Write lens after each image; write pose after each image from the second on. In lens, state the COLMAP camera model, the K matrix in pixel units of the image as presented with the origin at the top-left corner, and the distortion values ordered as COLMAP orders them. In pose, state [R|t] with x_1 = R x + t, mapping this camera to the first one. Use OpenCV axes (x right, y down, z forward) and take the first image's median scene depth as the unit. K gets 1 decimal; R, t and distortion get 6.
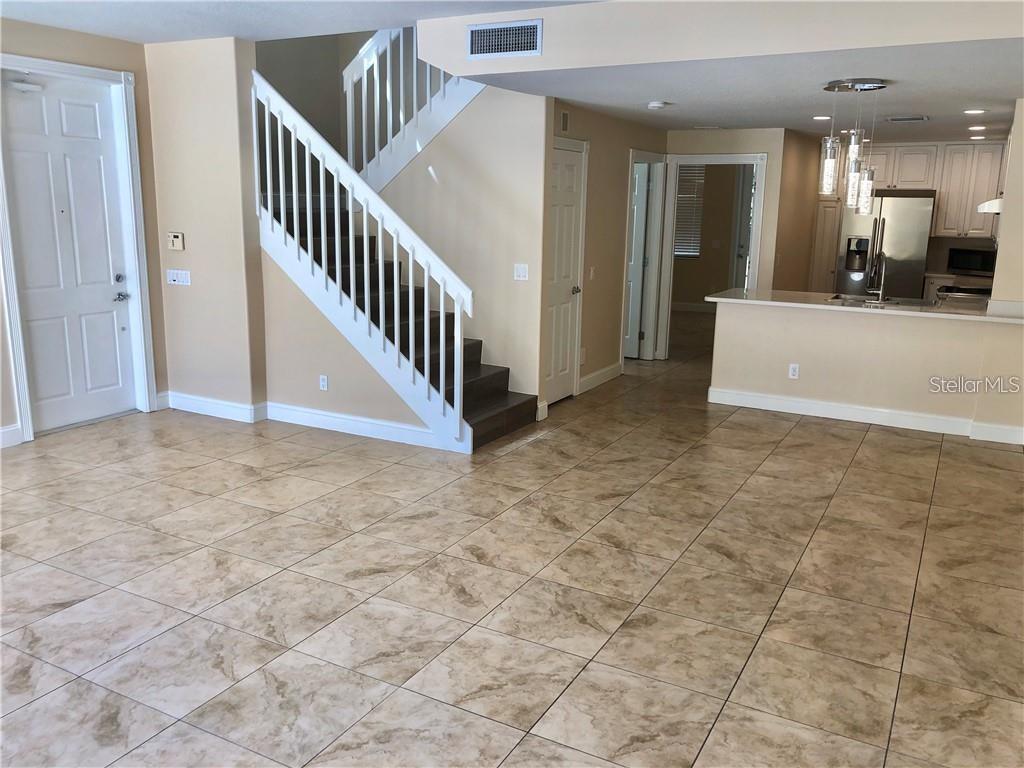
lens RADIAL K [[844.6, 0, 513.1], [0, 844.6, 383.6], [0, 0, 1]] dist [0.000818, 0.014332]
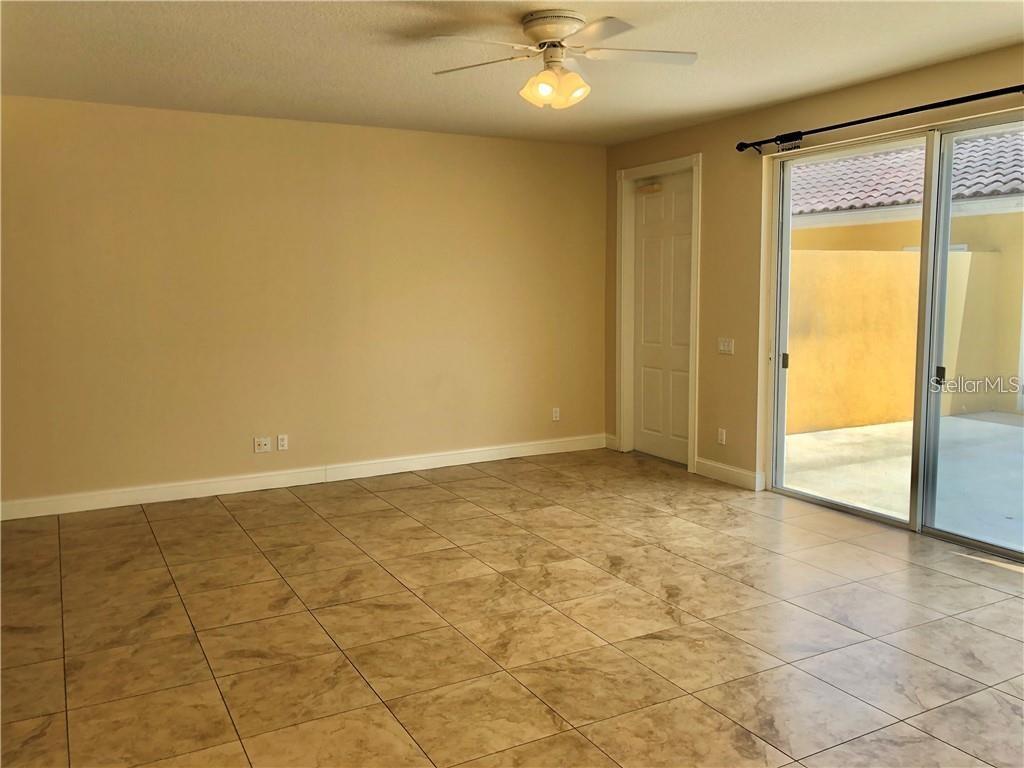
lens RADIAL K [[844.6, 0, 509.8], [0, 844.6, 381.8], [0, 0, 1]] dist [0.000818, 0.014332]
pose [[-0.842164, -0.073553, 0.534181, -0.902063], [0.107521, 0.947852, 0.300026, -0.366685], [-0.528393, 0.310107, -0.790339, 1.793677]]
